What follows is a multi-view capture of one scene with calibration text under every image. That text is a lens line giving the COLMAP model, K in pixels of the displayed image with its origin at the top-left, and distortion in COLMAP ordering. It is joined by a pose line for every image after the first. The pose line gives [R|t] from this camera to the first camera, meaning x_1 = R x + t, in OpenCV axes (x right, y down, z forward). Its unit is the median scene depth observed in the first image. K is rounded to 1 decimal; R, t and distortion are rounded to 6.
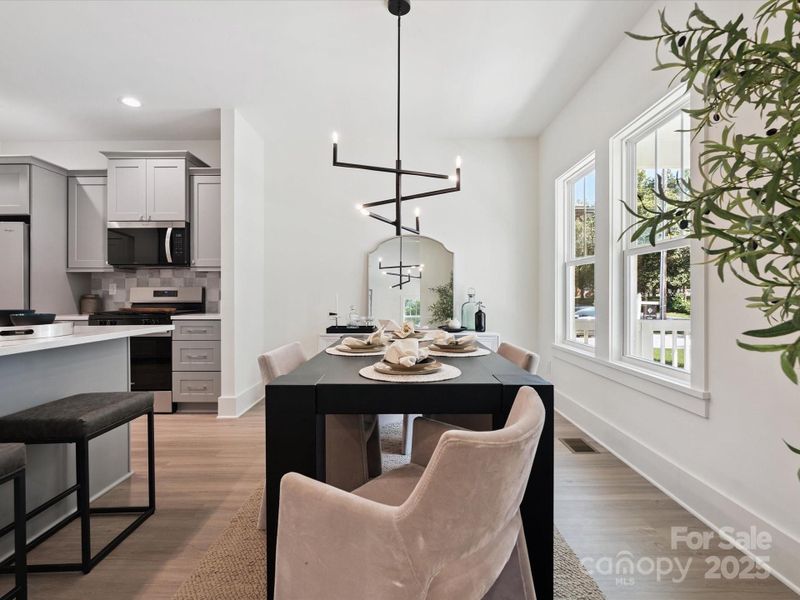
lens RADIAL K [[396.0, 0, 398.5], [0, 396.0, 293.8], [0, 0, 1]] dist [-0.001500, 0.001544]
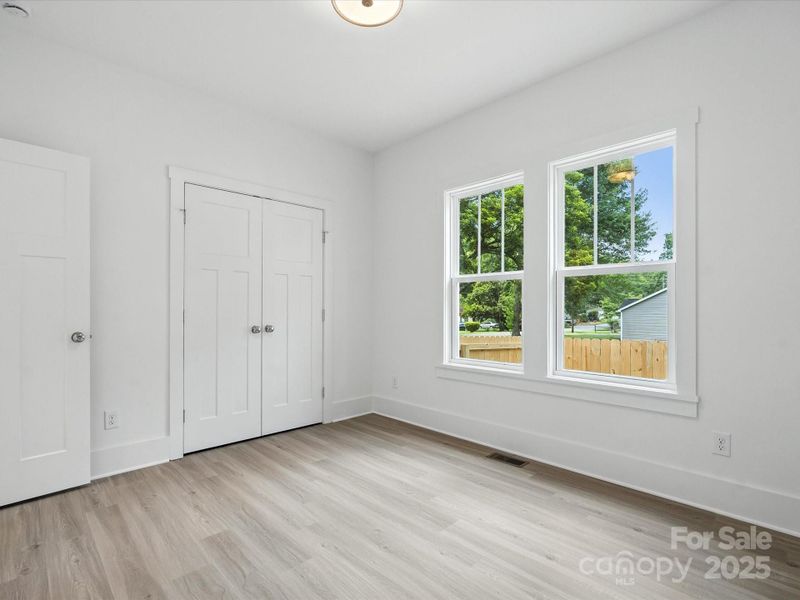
lens RADIAL K [[396.0, 0, 403.9], [0, 396.0, 294.8], [0, 0, 1]] dist [-0.001500, 0.001544]
pose [[0.707091, 0.024027, 0.706715, -0.349763], [-0.003745, 0.999536, -0.030236, -0.008621], [-0.707113, 0.018733, 0.706852, 0.400612]]
